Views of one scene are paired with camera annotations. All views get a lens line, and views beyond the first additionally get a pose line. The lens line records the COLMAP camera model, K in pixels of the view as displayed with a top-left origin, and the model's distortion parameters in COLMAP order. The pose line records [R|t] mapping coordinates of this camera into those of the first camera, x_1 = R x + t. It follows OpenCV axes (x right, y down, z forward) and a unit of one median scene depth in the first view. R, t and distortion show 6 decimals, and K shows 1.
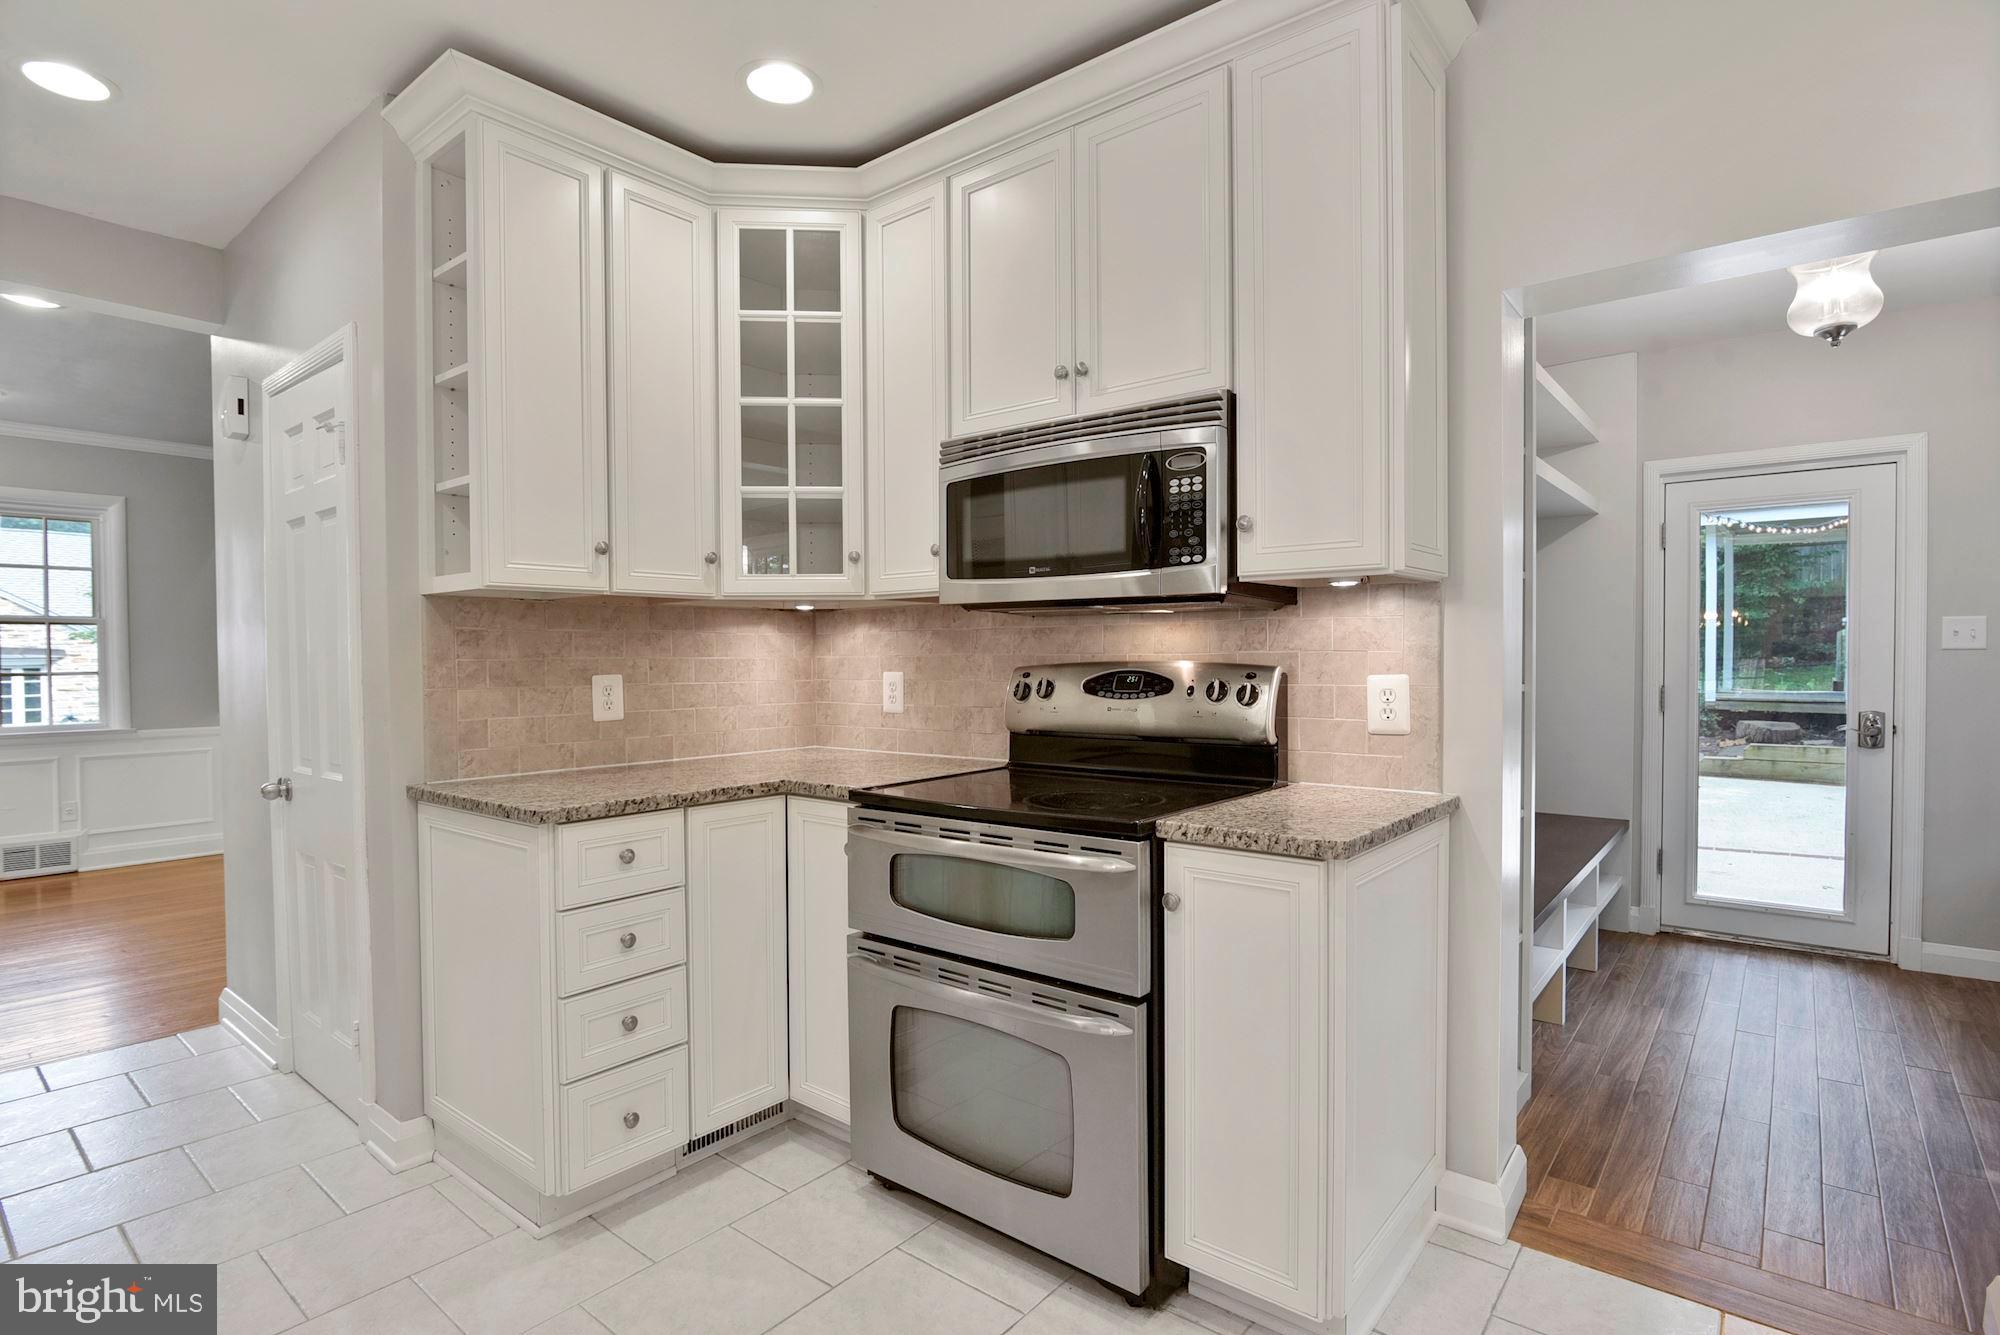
lens RADIAL K [[978.5, 0, 994.8], [0, 978.5, 676.3], [0, 0, 1]] dist [-0.022929, 0.001488]
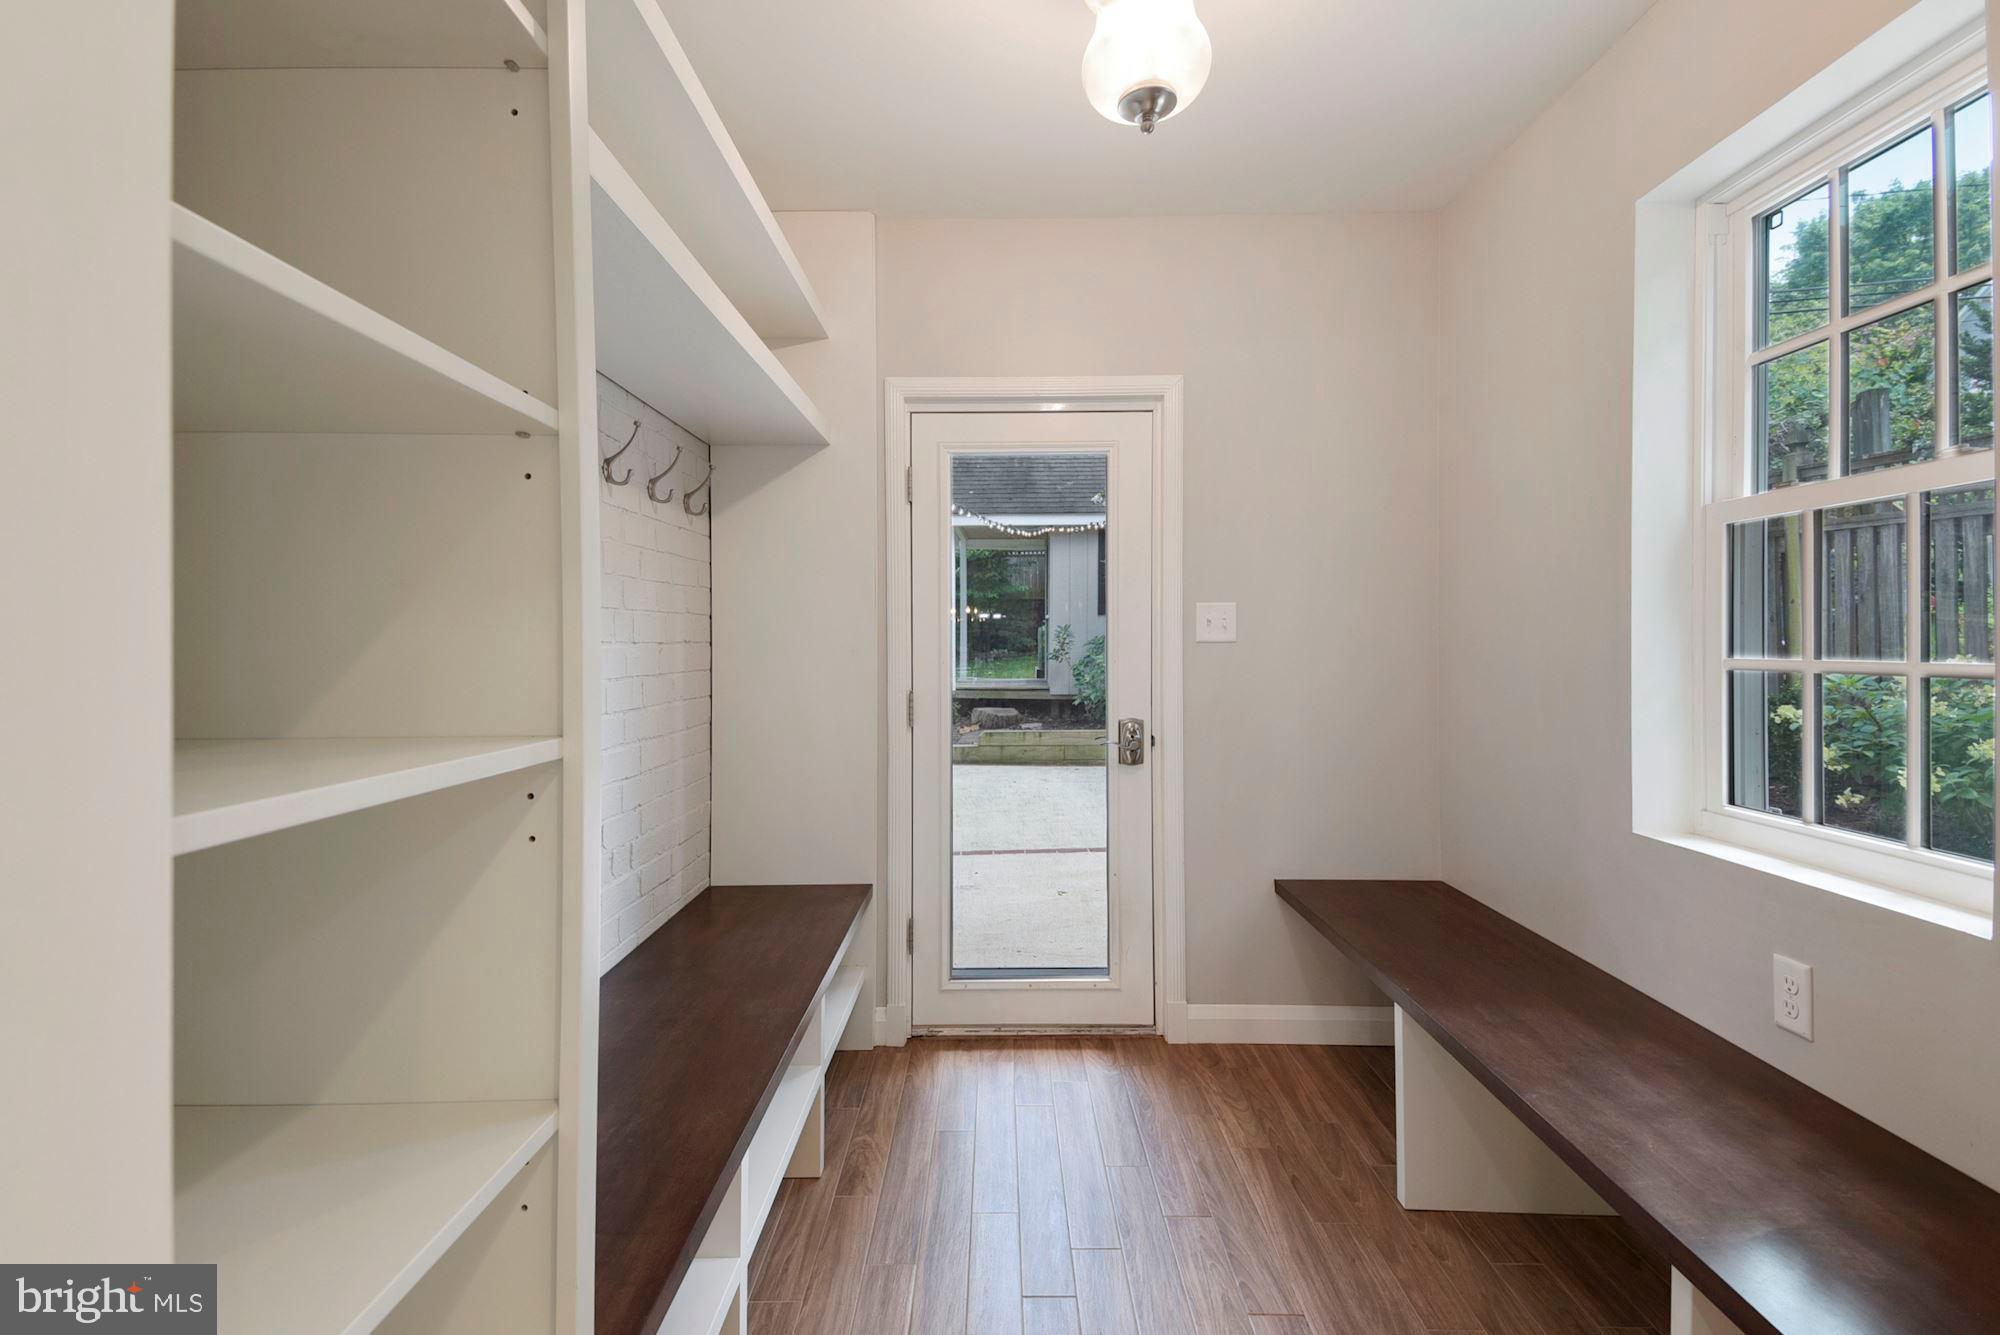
lens RADIAL K [[917.5, 0, 1007.3], [0, 917.5, 666.9], [0, 0, 1]] dist [0.043147, -0.000341]
pose [[0.762429, -0.010913, 0.646980, 0.366137], [0.010582, 0.999934, 0.004396, -0.012733], [-0.646985, 0.003495, 0.762495, 0.522454]]
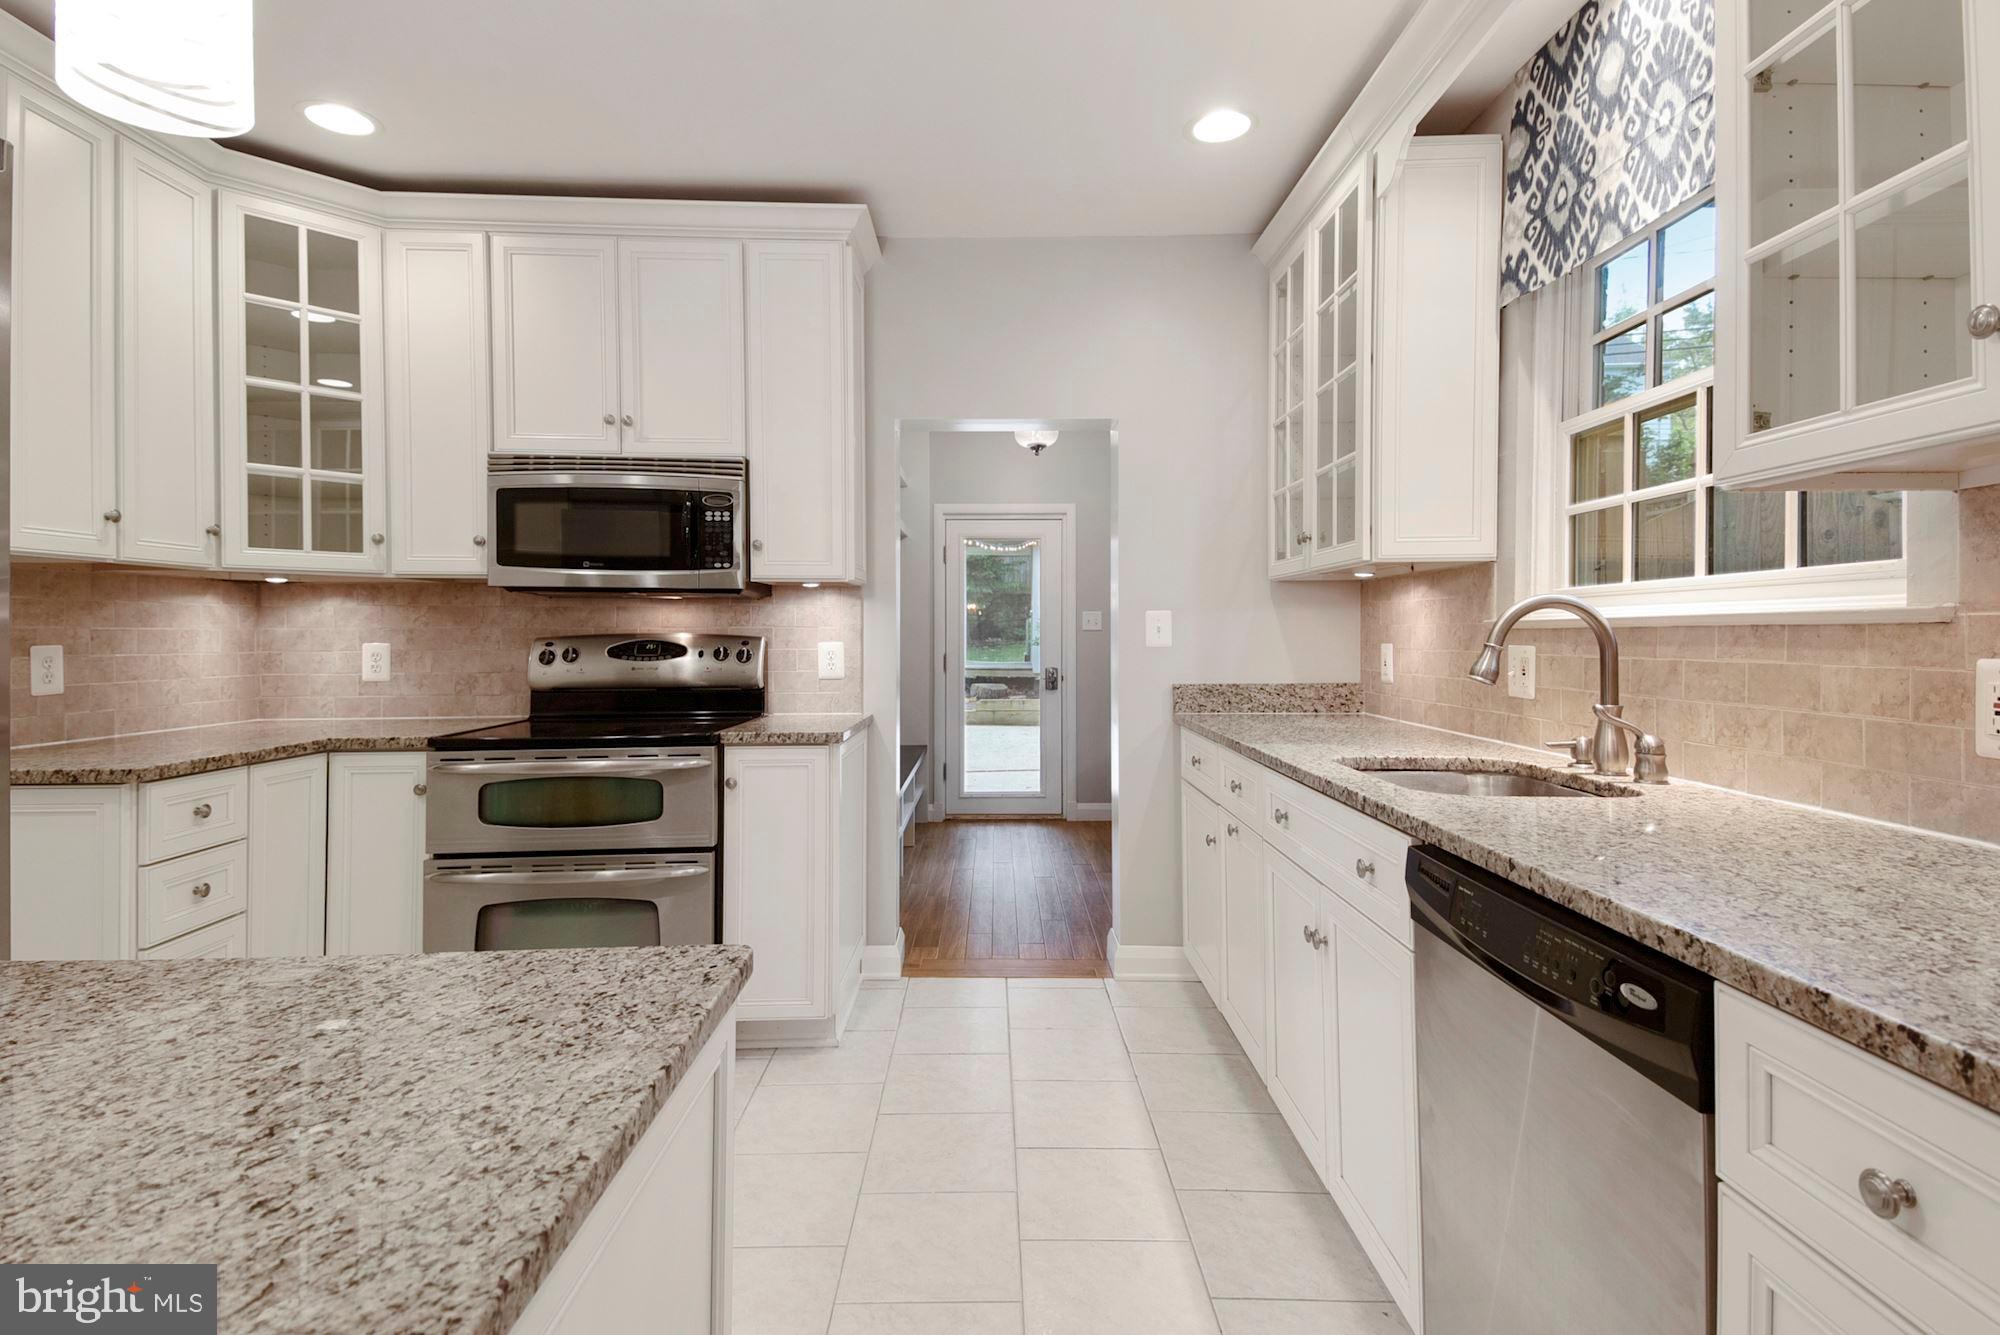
lens RADIAL K [[994.7, 0, 989.4], [0, 994.7, 641.1], [0, 0, 1]] dist [0.025712, -0.000546]
pose [[0.772707, 0.002038, 0.634760, -0.281968], [0.008489, 0.999872, -0.013544, 0.013595], [-0.634706, 0.015854, 0.772591, -0.280105]]
